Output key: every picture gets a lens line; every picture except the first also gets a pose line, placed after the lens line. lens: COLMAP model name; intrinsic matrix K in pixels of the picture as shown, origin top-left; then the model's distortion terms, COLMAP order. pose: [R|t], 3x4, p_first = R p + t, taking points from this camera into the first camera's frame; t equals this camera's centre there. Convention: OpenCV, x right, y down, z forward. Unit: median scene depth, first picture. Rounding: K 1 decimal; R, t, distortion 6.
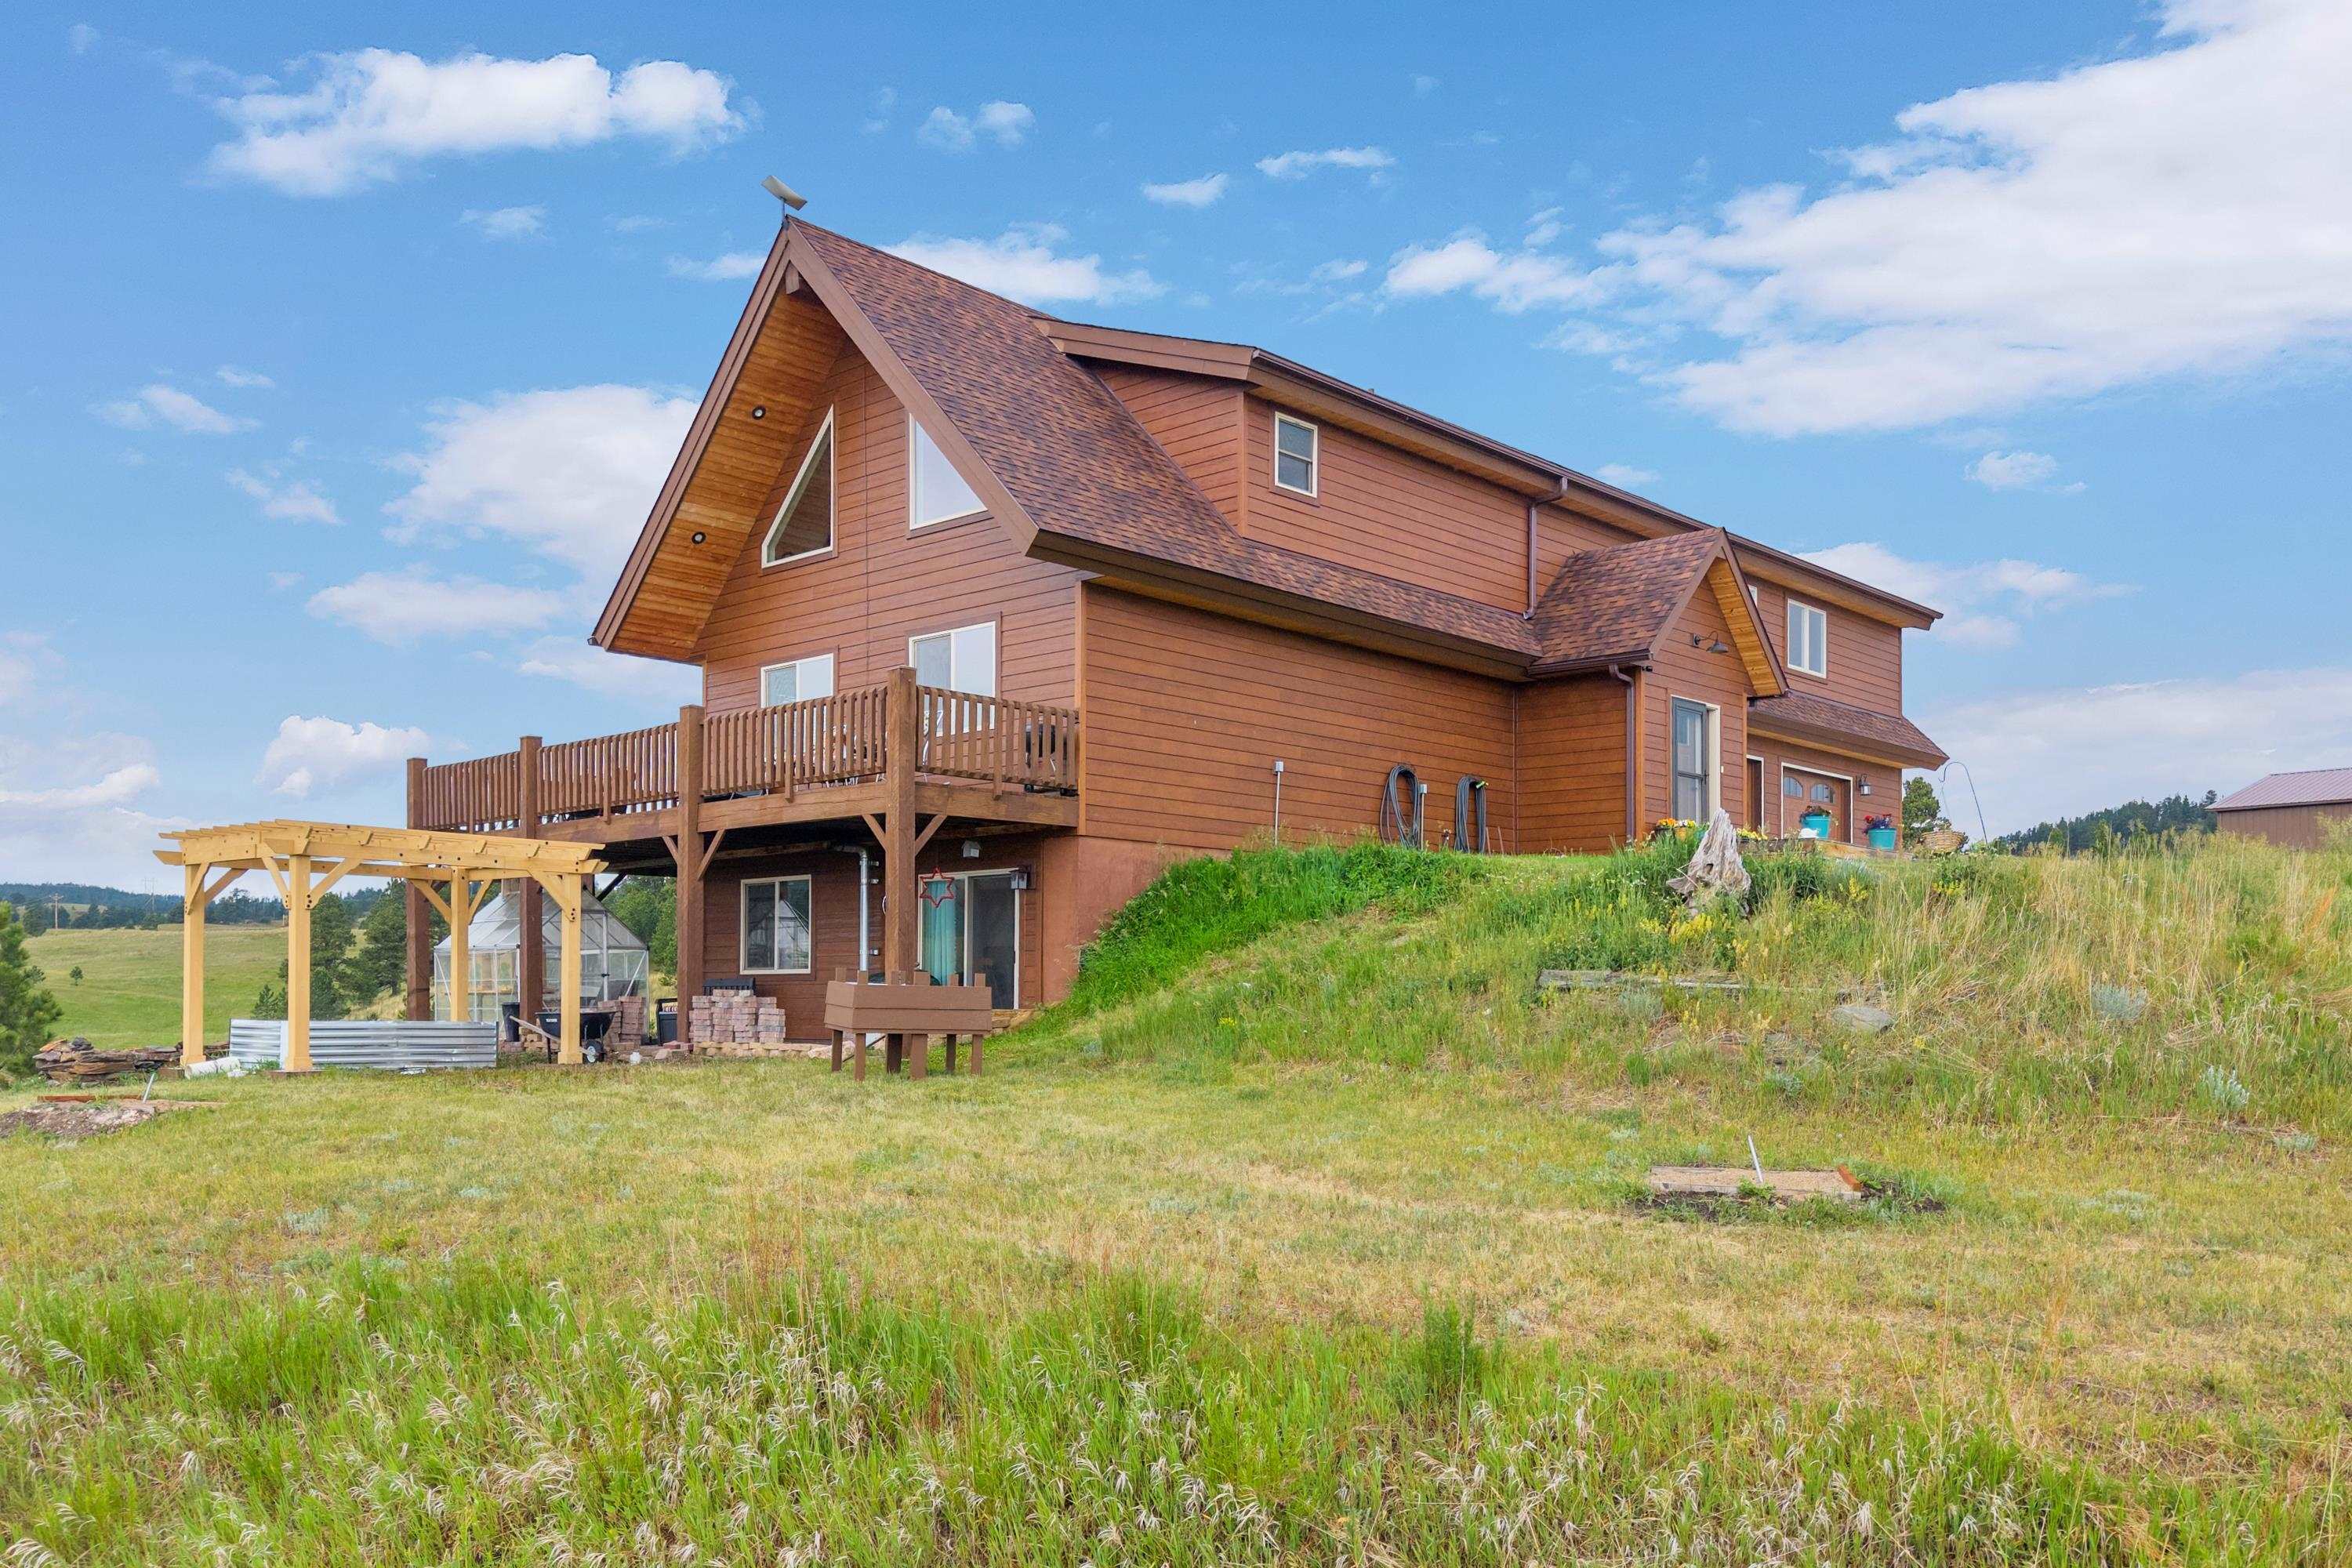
lens RADIAL K [[1868.1, 0, 1226.4], [0, 1868.1, 910.3], [0, 0, 1]] dist [0.067252, 0.000055]
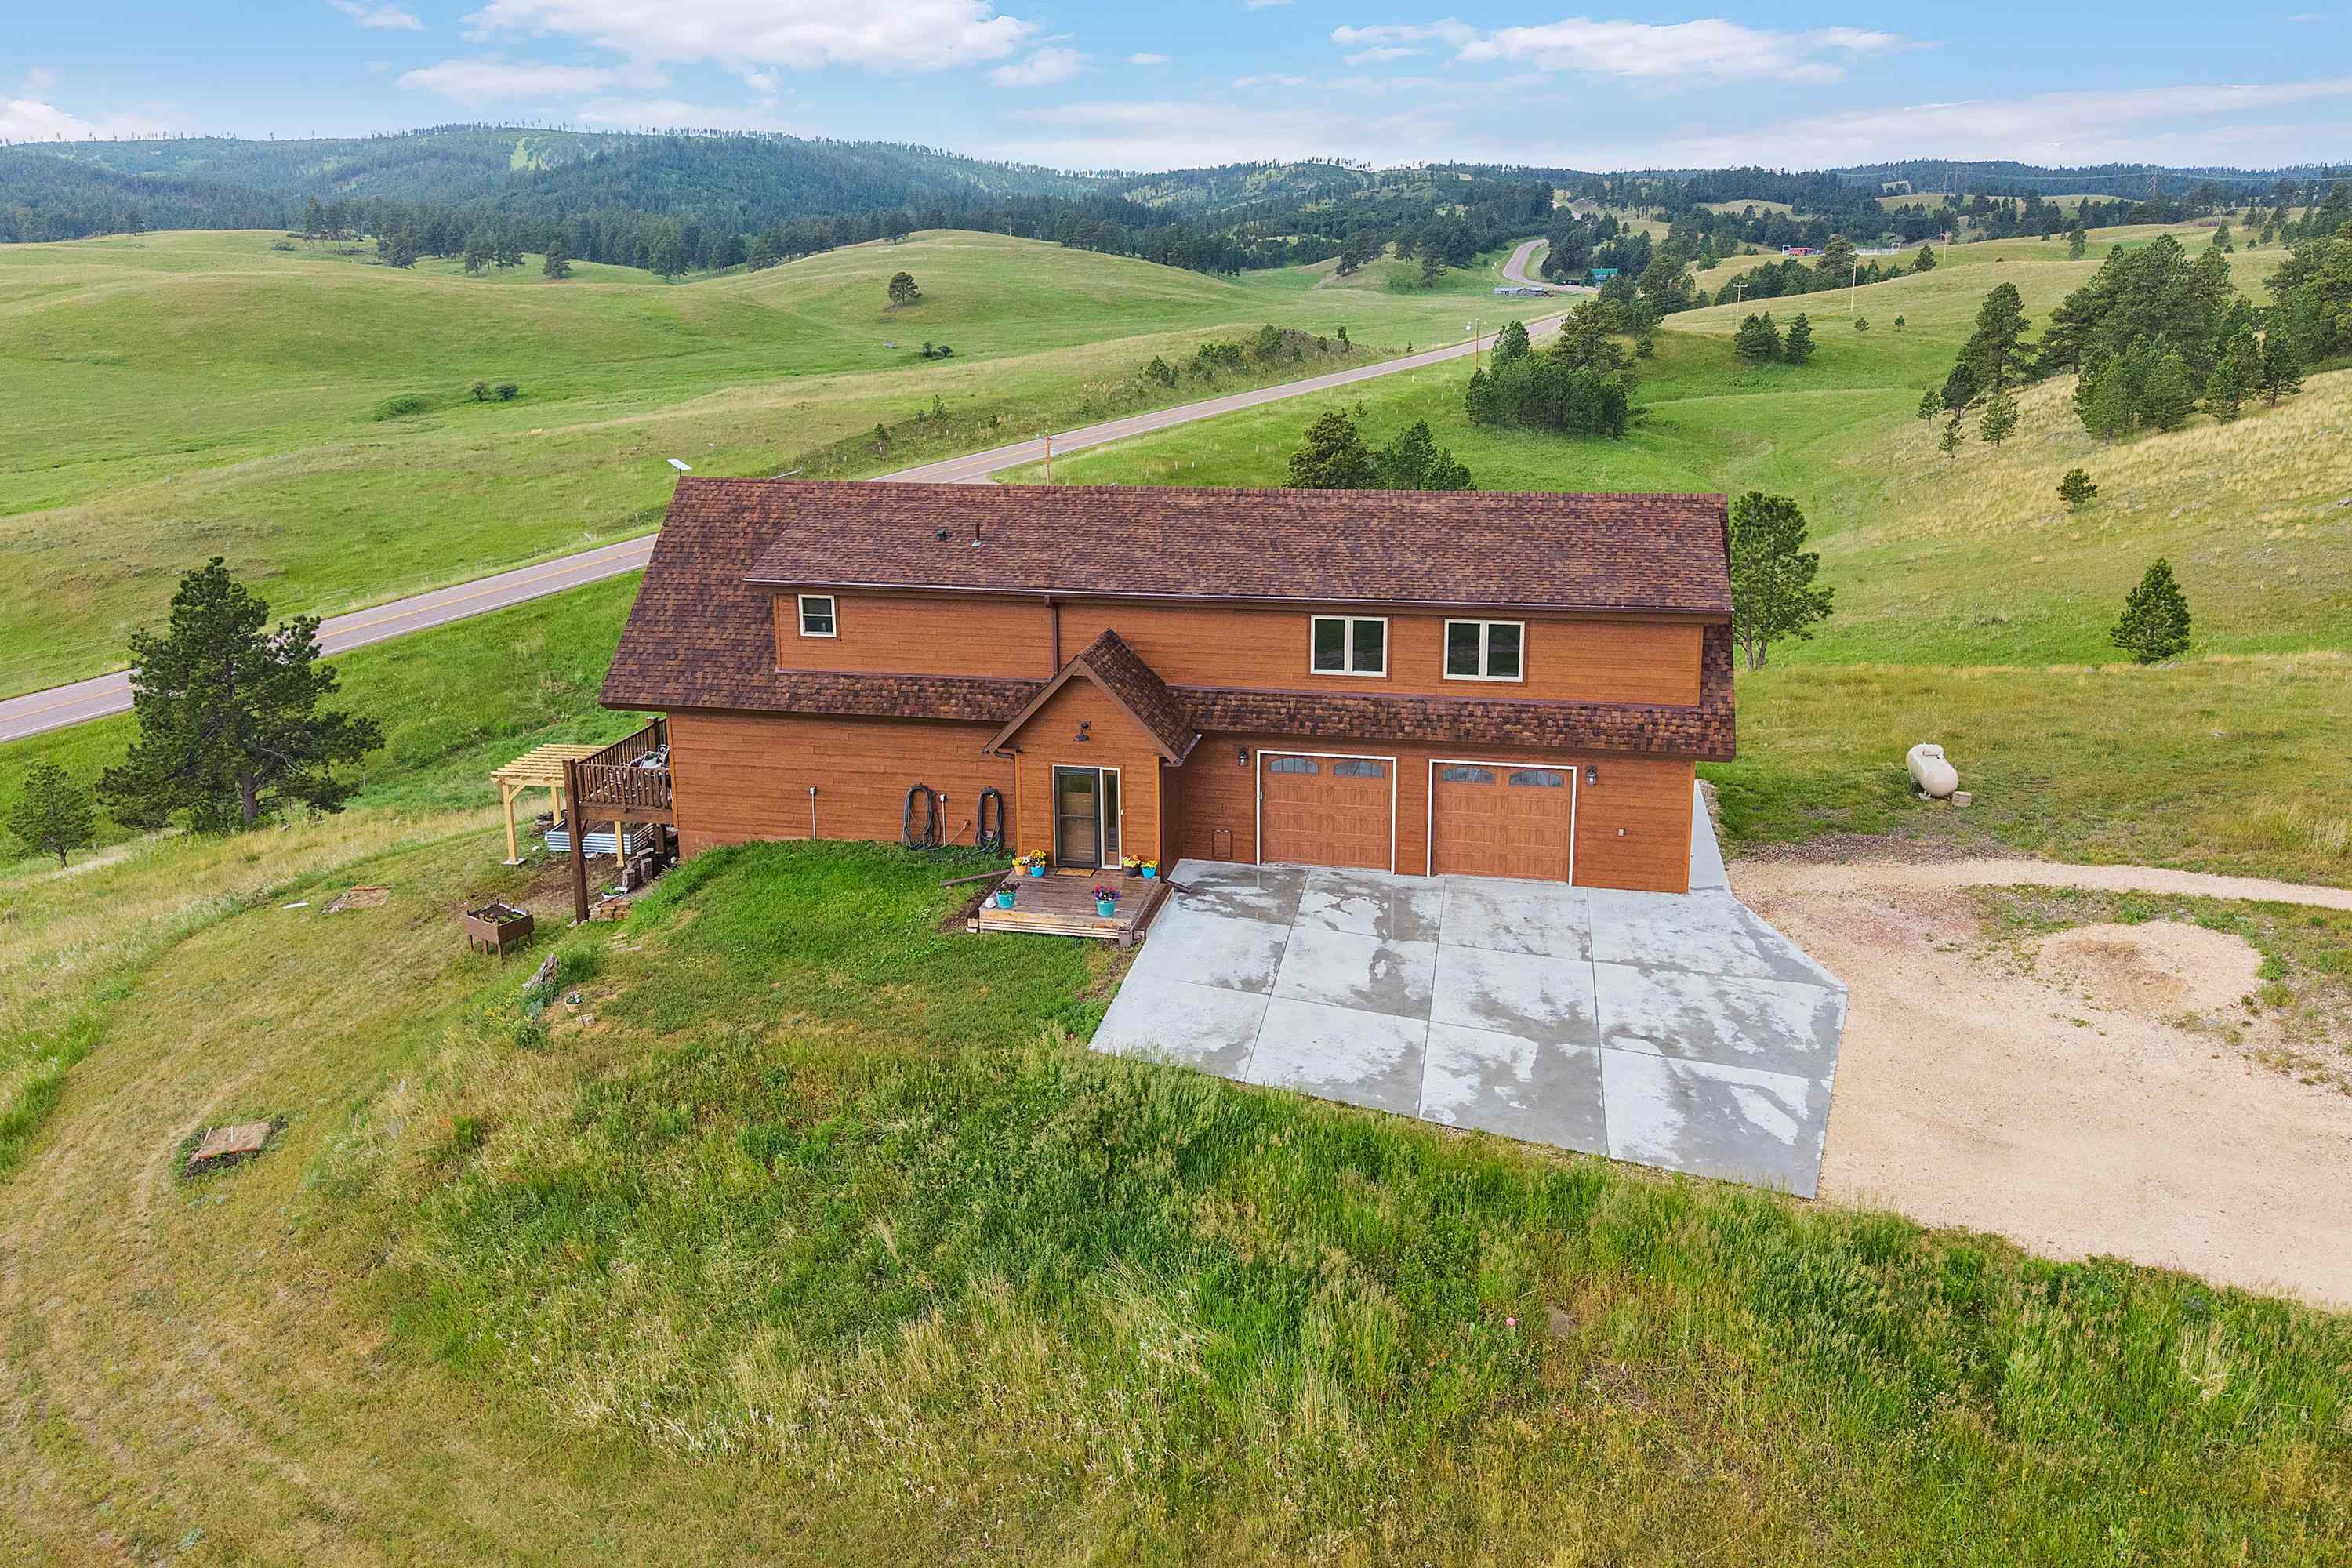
lens RADIAL K [[1720.6, 0, 1177.8], [0, 1720.6, 647.1], [0, 0, 1]] dist [0.124298, -0.234643]
pose [[0.506091, 0.178783, -0.843747, 1.495805], [0.048202, 0.970888, 0.234635, -0.551837], [0.861132, -0.159417, 0.482740, 0.497950]]
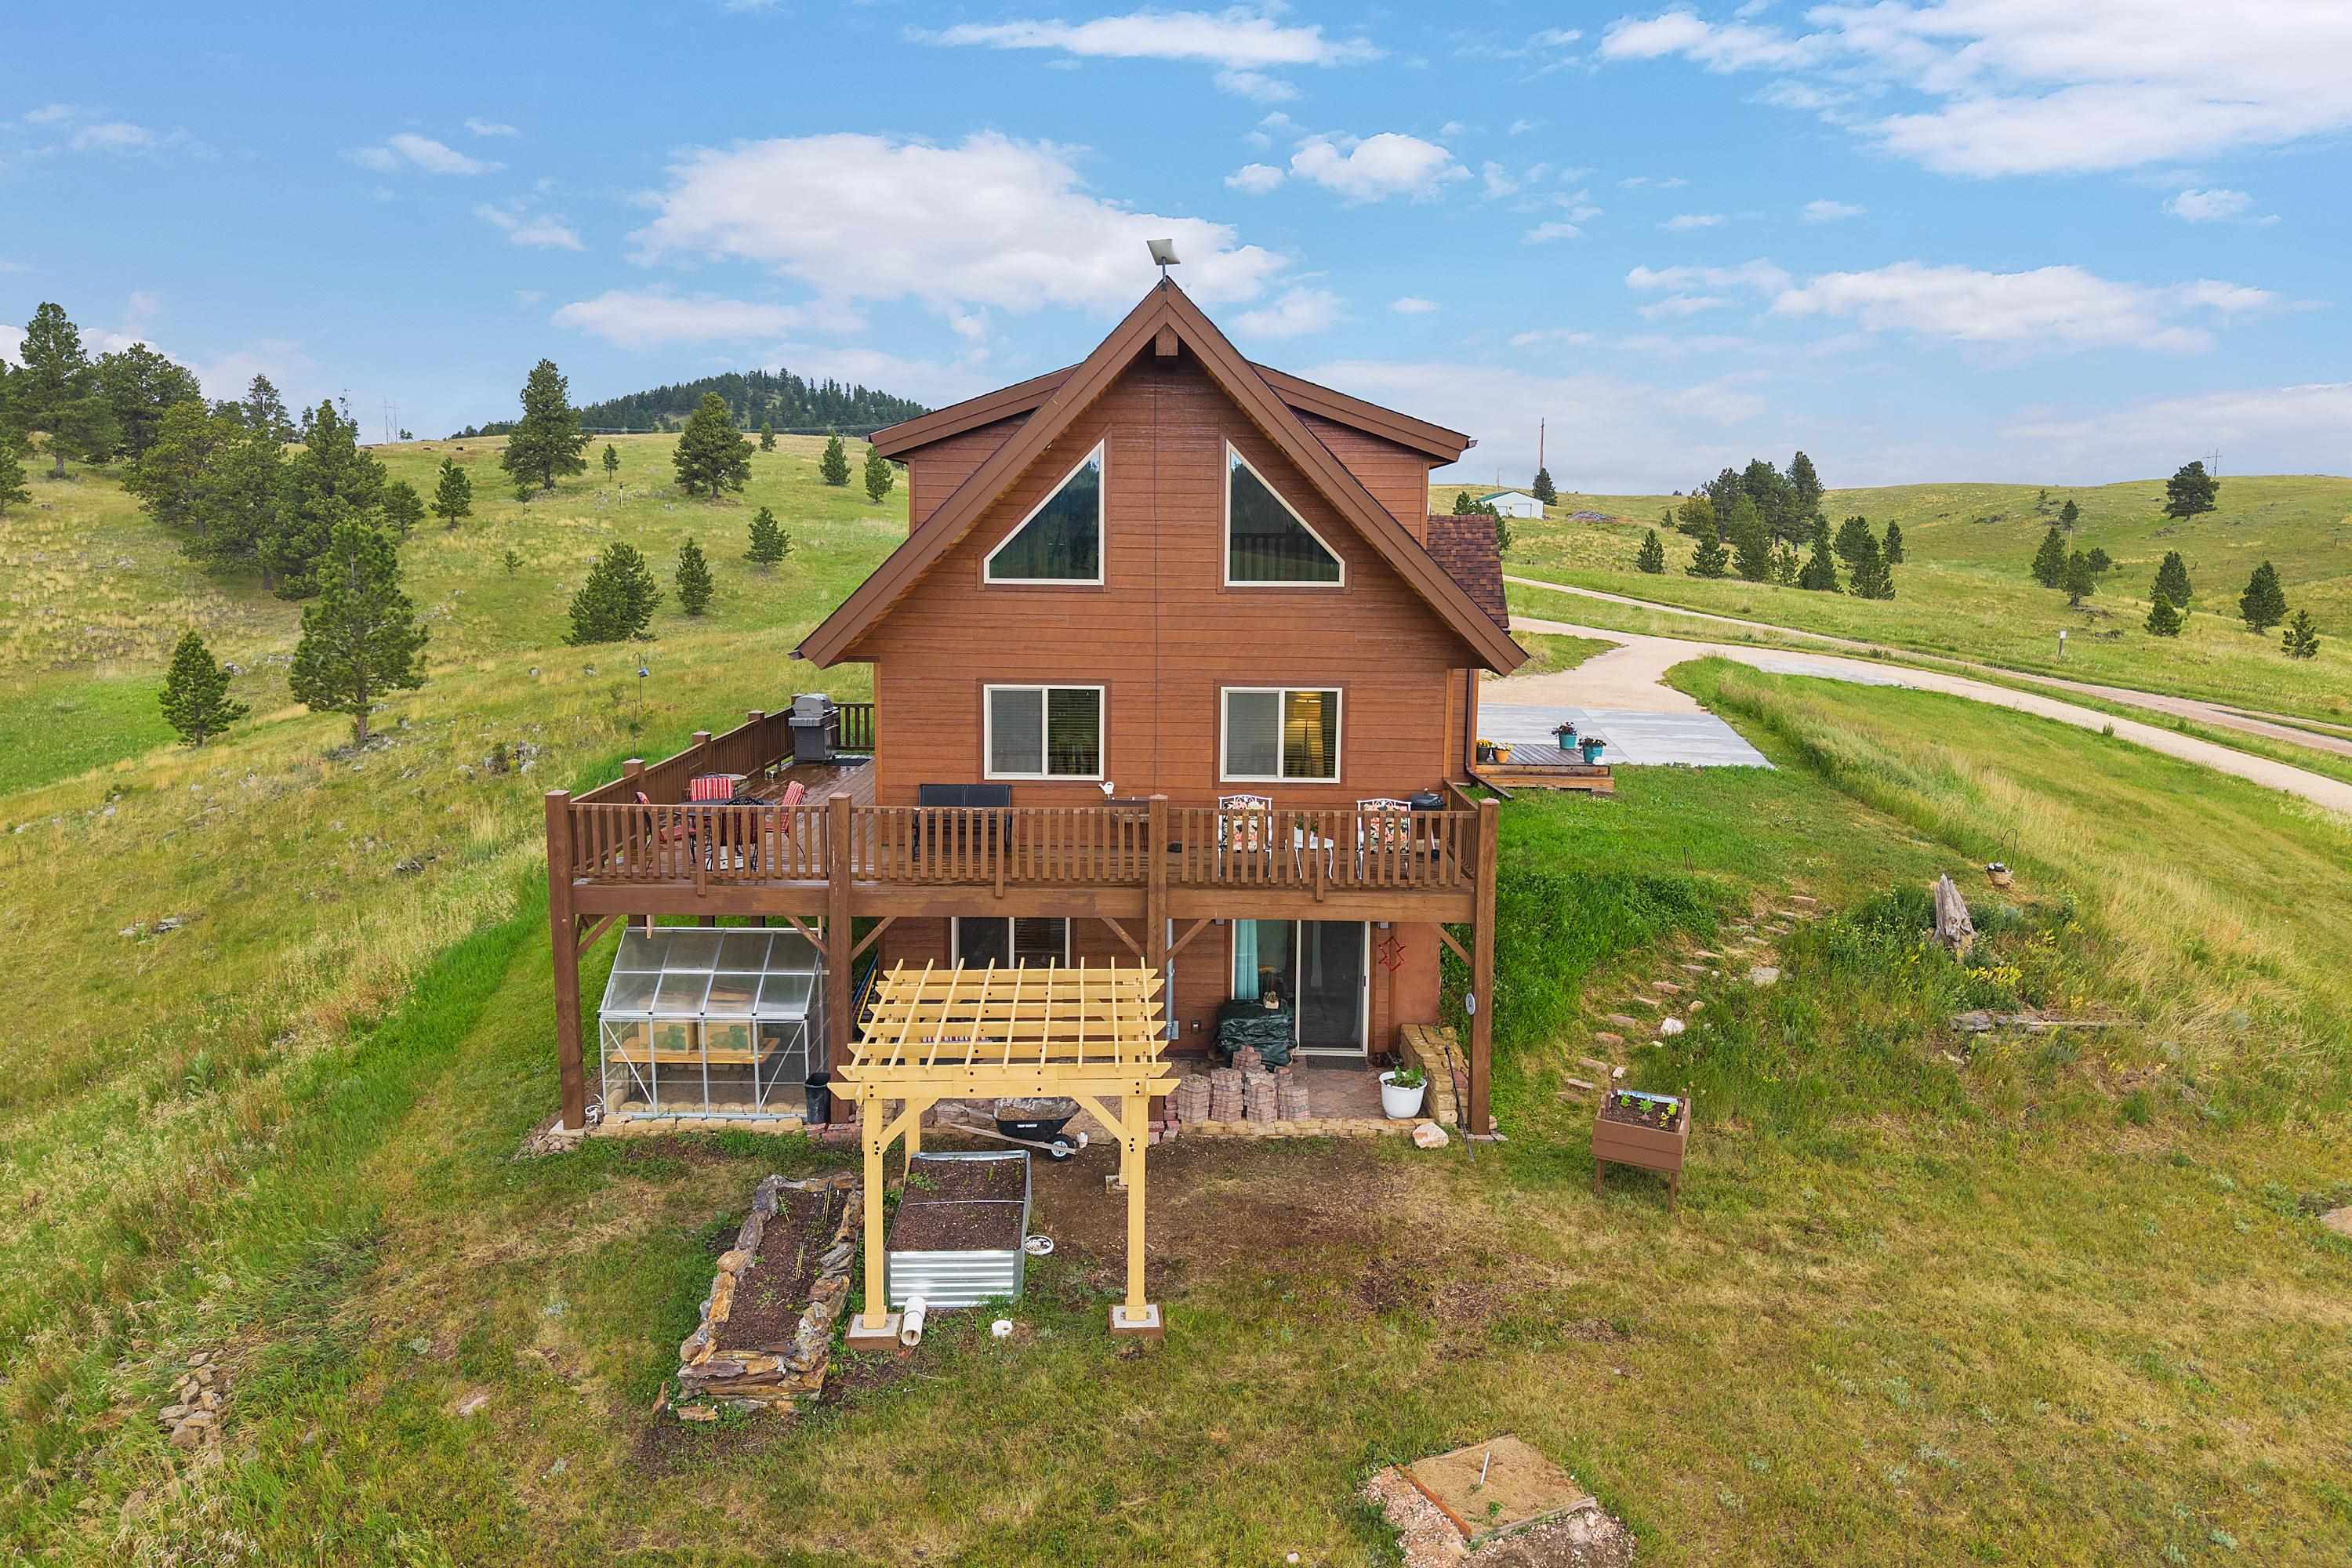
lens RADIAL K [[1573.2, 0, 1171.5], [0, 1573.2, 675.2], [0, 0, 1]] dist [0.017072, -0.003245]
pose [[0.743104, -0.054495, 0.666953, -0.734695], [-0.039097, 0.991440, 0.124569, -0.244453], [-0.668033, -0.118644, 0.734613, 0.335589]]
